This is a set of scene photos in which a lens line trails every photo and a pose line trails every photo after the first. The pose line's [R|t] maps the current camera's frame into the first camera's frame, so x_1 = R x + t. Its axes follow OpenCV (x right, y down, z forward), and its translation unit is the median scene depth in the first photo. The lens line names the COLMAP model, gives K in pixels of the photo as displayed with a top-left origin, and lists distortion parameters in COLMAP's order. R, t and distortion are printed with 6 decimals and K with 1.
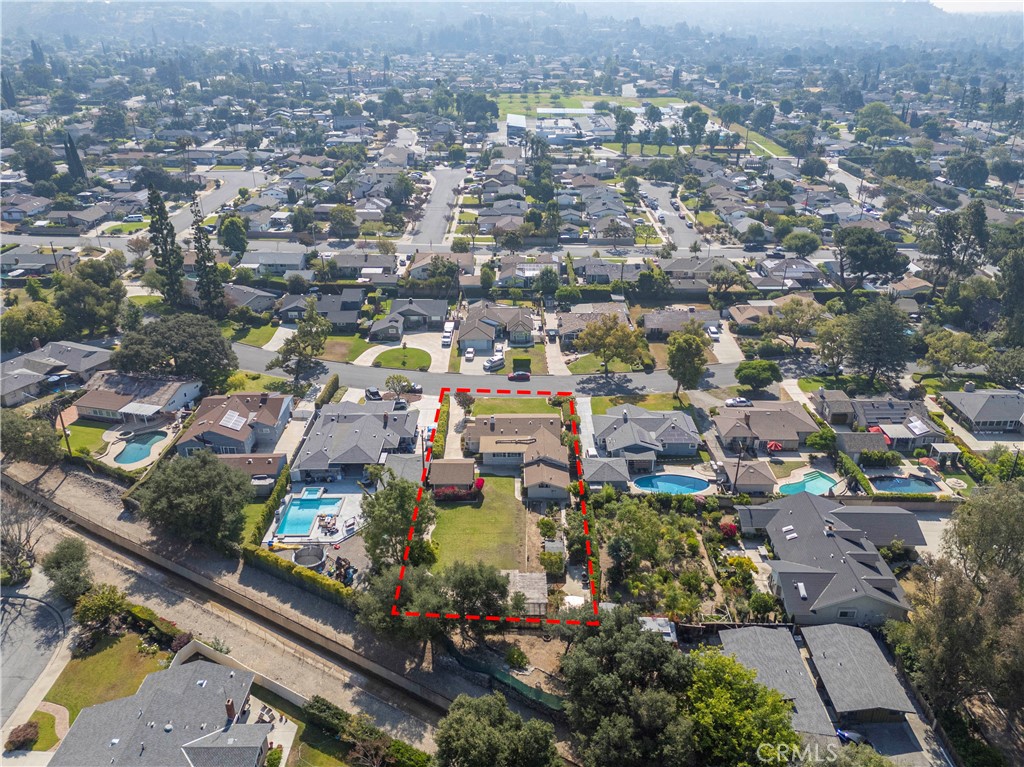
lens RADIAL K [[778.3, 0, 512.0], [0, 778.3, 383.5], [0, 0, 1]] dist [0.106564, -0.147621]
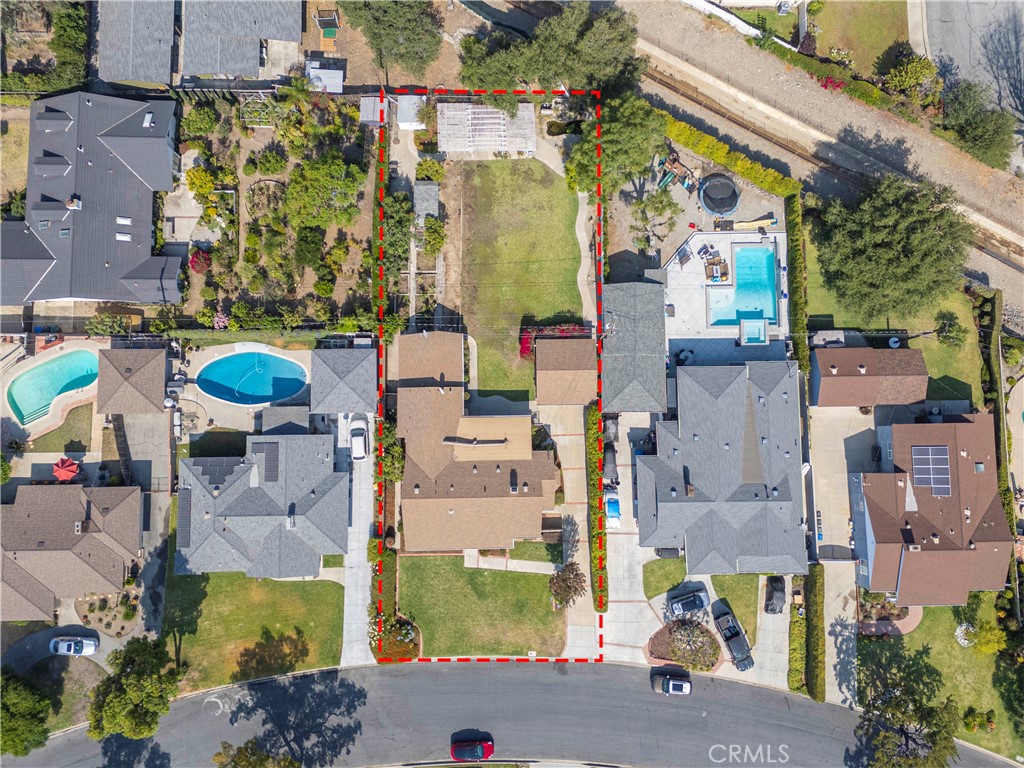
lens RADIAL K [[778.3, 0, 512.0], [0, 778.3, 384.0], [0, 0, 1]] dist [0.106564, -0.147621]
pose [[-0.999545, 0.015323, -0.025973, -0.008245], [-0.029613, -0.336105, 0.941359, -0.471055], [0.005695, 0.941700, 0.336406, 0.673205]]
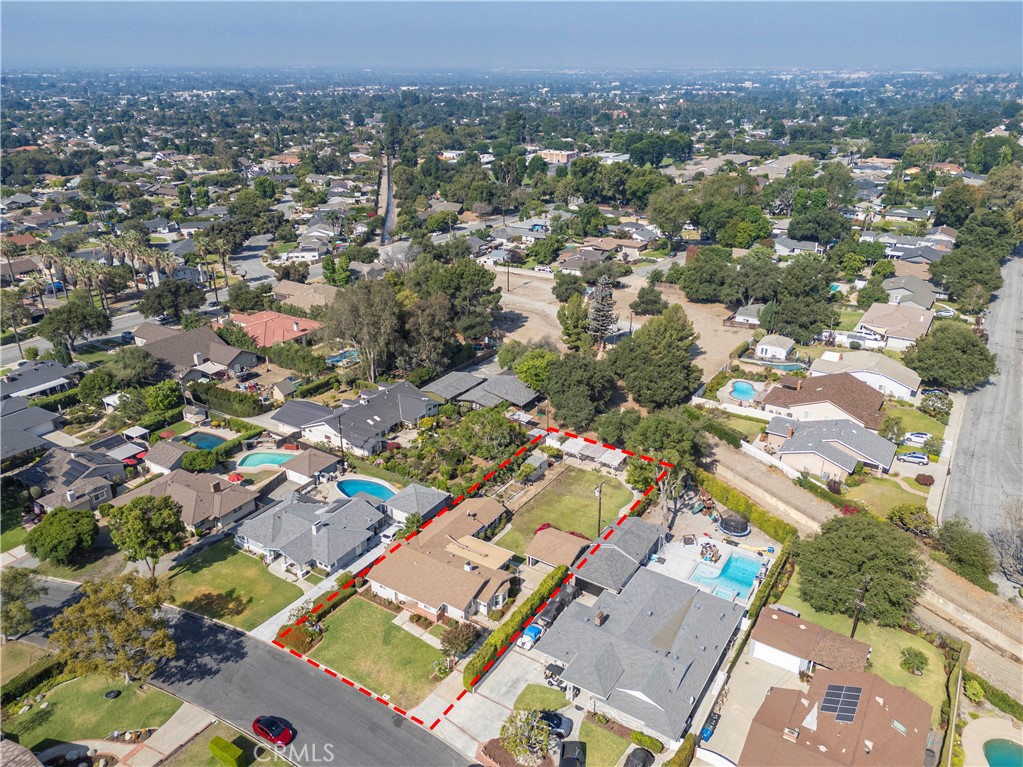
lens RADIAL K [[746.1, 0, 516.4], [0, 746.1, 380.9], [0, 0, 1]] dist [0.065231, -0.059494]
pose [[-0.848966, -0.207267, 0.486104, -0.344360], [0.223761, 0.692345, 0.685995, -0.509610], [-0.478736, 0.691158, -0.541399, 1.160640]]
